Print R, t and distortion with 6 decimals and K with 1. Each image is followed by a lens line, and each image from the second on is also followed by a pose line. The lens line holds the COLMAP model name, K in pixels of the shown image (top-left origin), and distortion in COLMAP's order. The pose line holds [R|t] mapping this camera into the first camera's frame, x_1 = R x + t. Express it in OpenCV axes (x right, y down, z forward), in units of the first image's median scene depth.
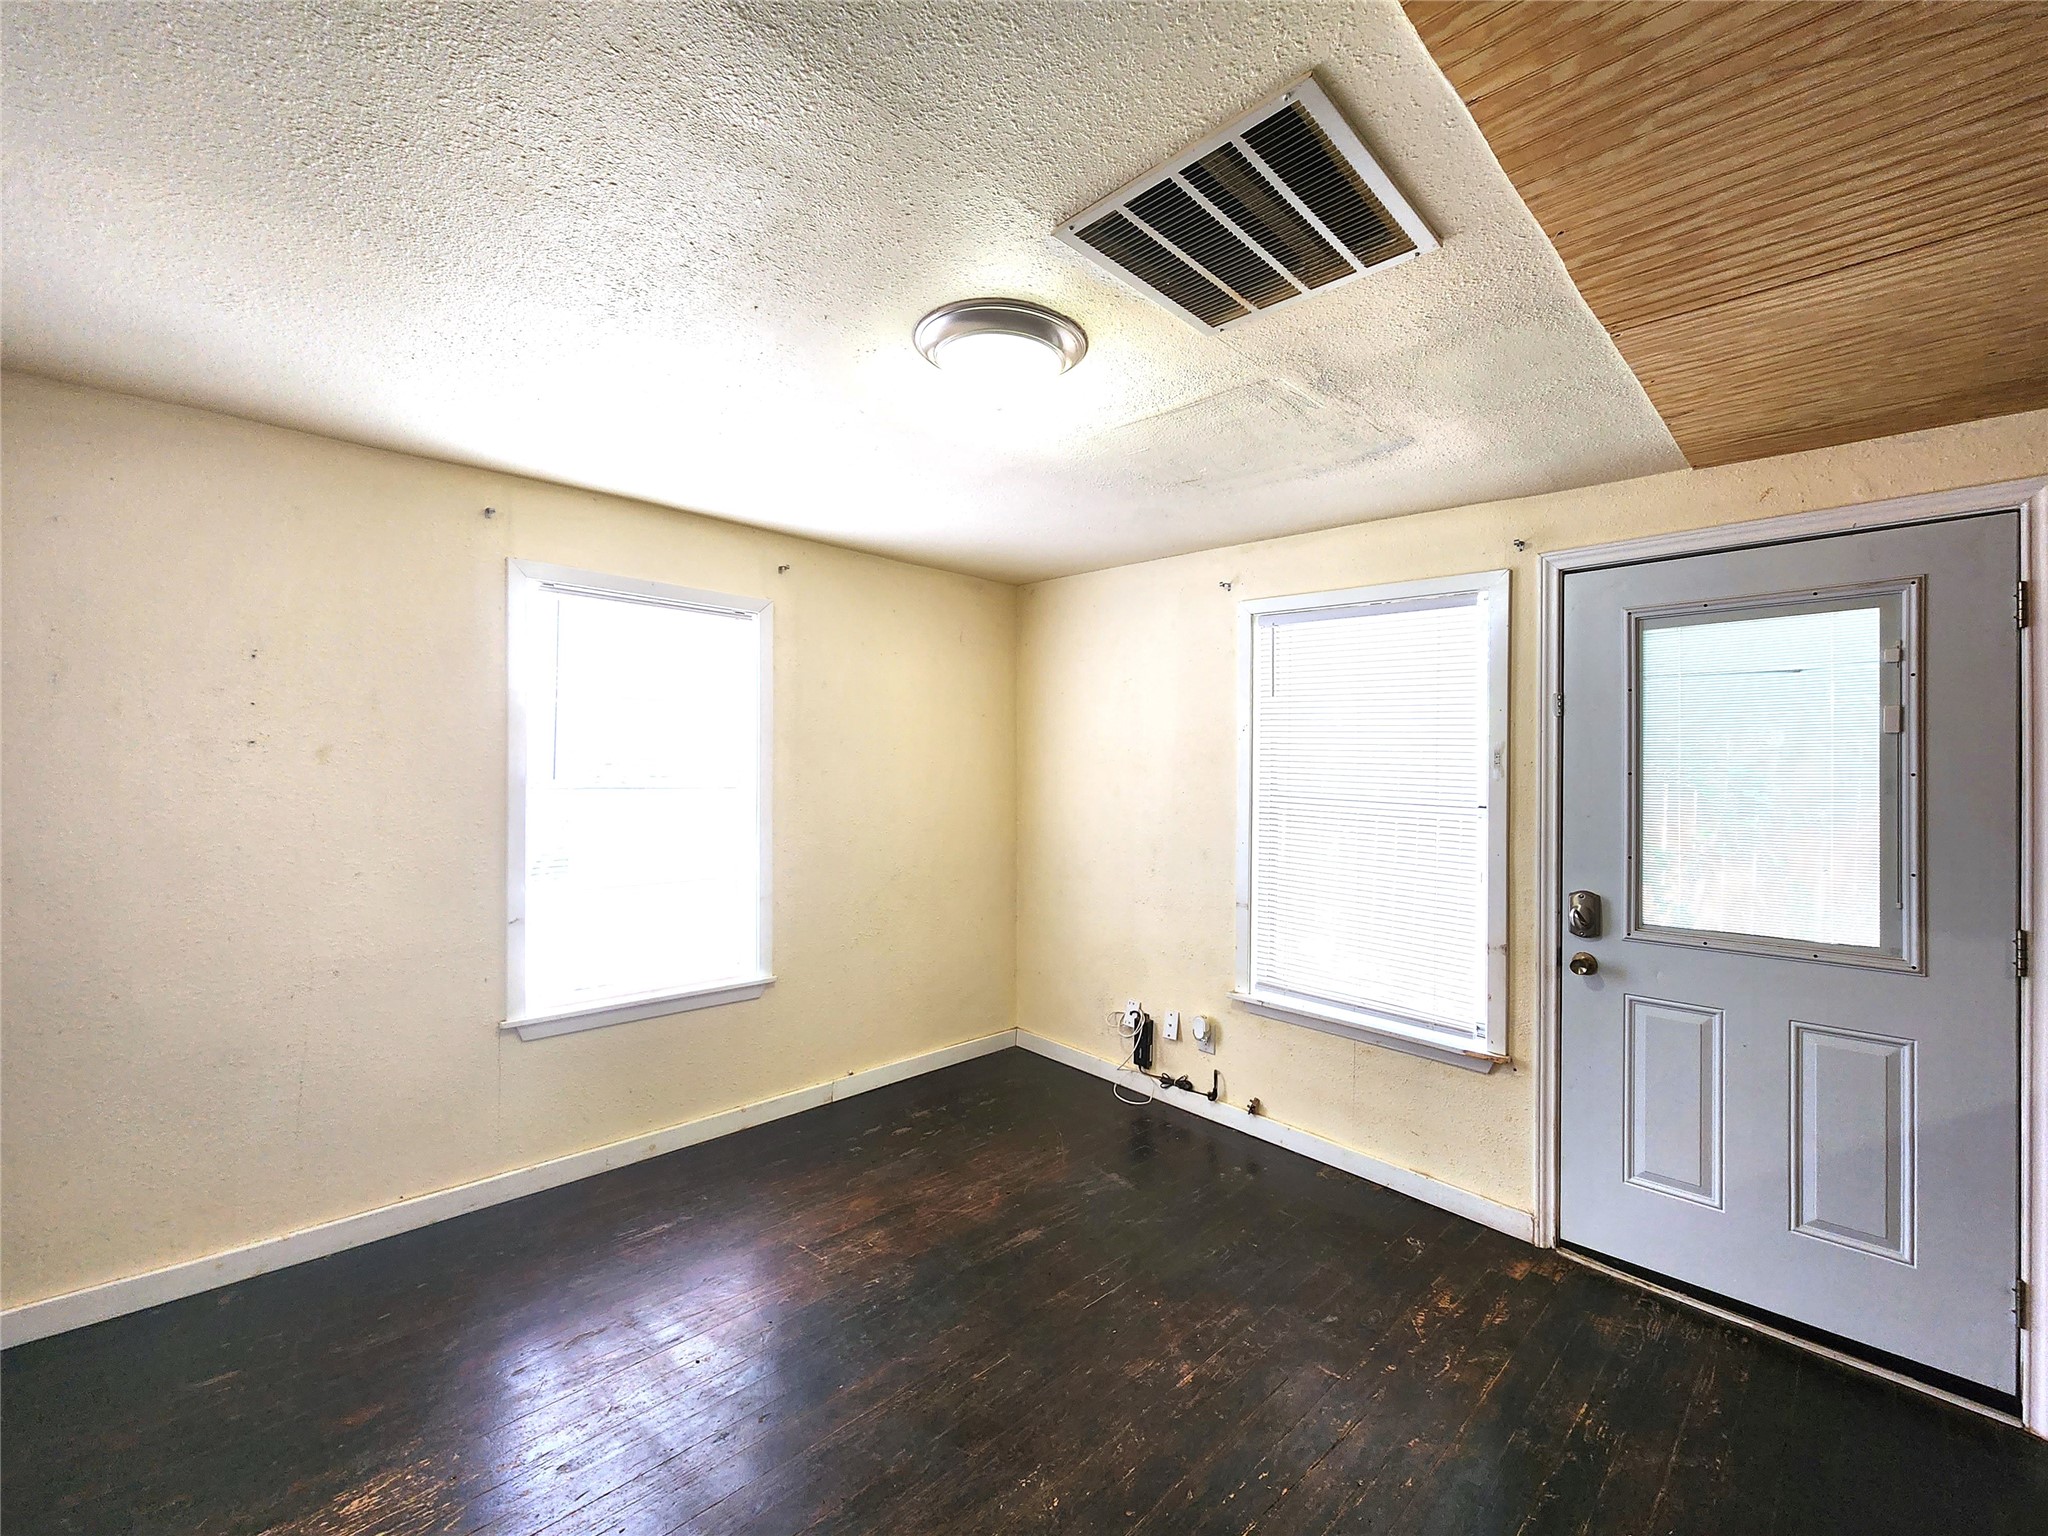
lens RADIAL K [[848.7, 0, 1039.0], [0, 848.7, 767.2], [0, 0, 1]] dist [0.000884, -0.001390]
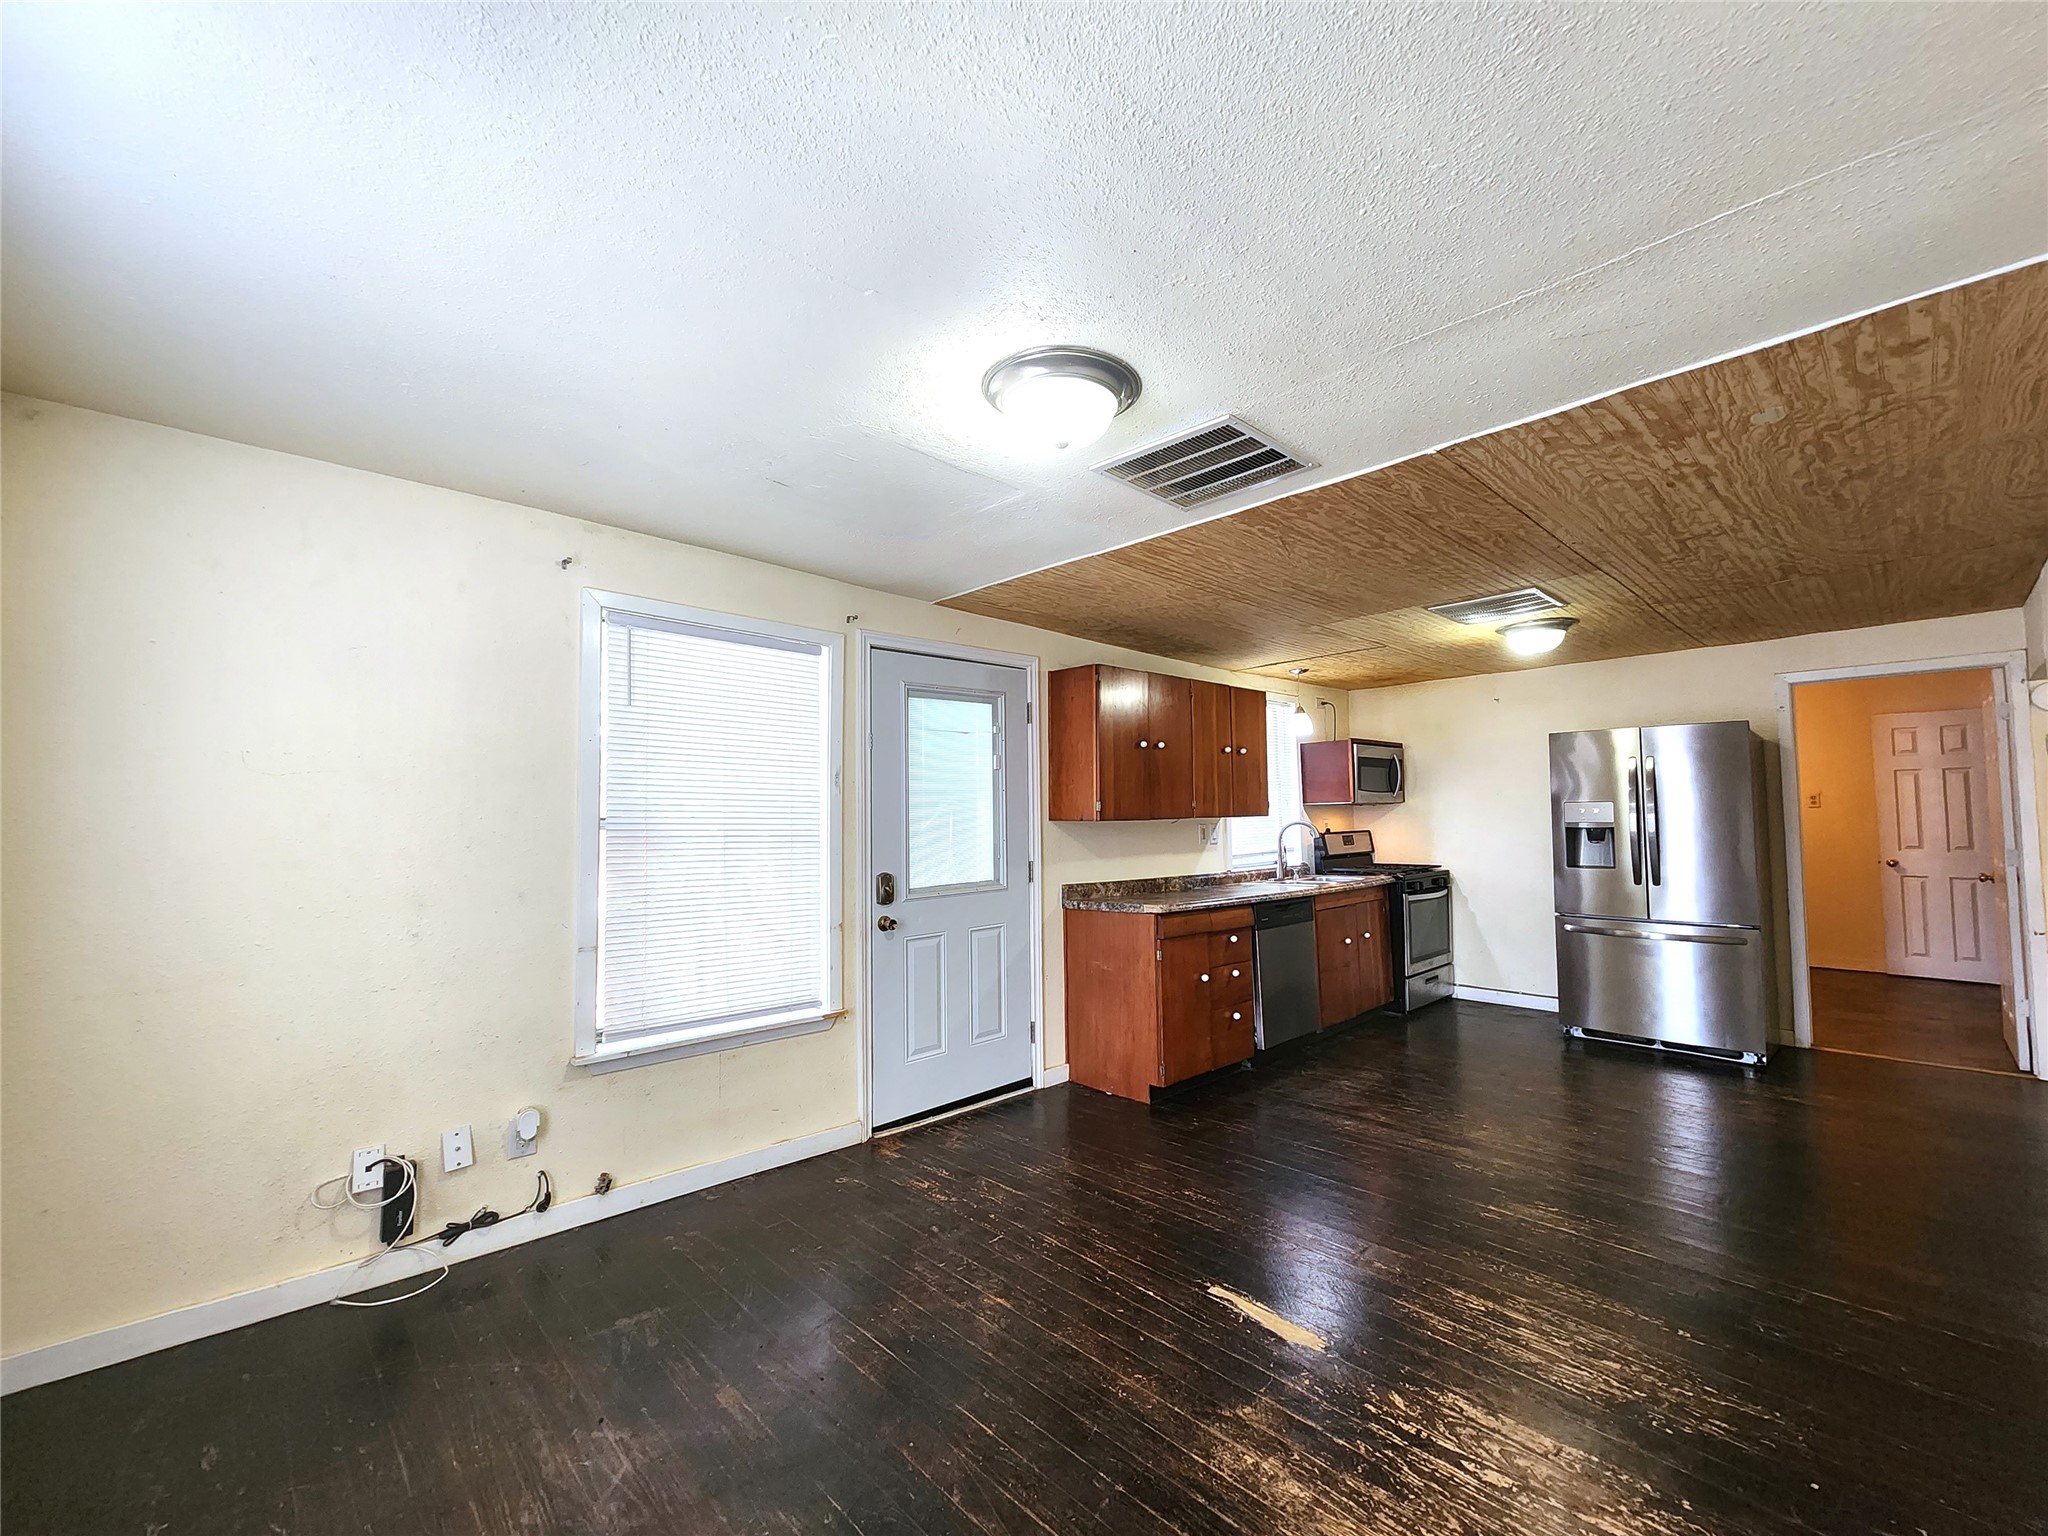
lens RADIAL K [[871.0, 0, 1024.0], [0, 871.0, 768.0], [0, 0, 1]] dist [0.001880, 0.000303]
pose [[0.013272, 0.027286, 0.999540, -0.779882], [0.003018, 0.999622, -0.027328, 0.009931], [-0.999907, 0.003379, 0.013184, 0.702331]]
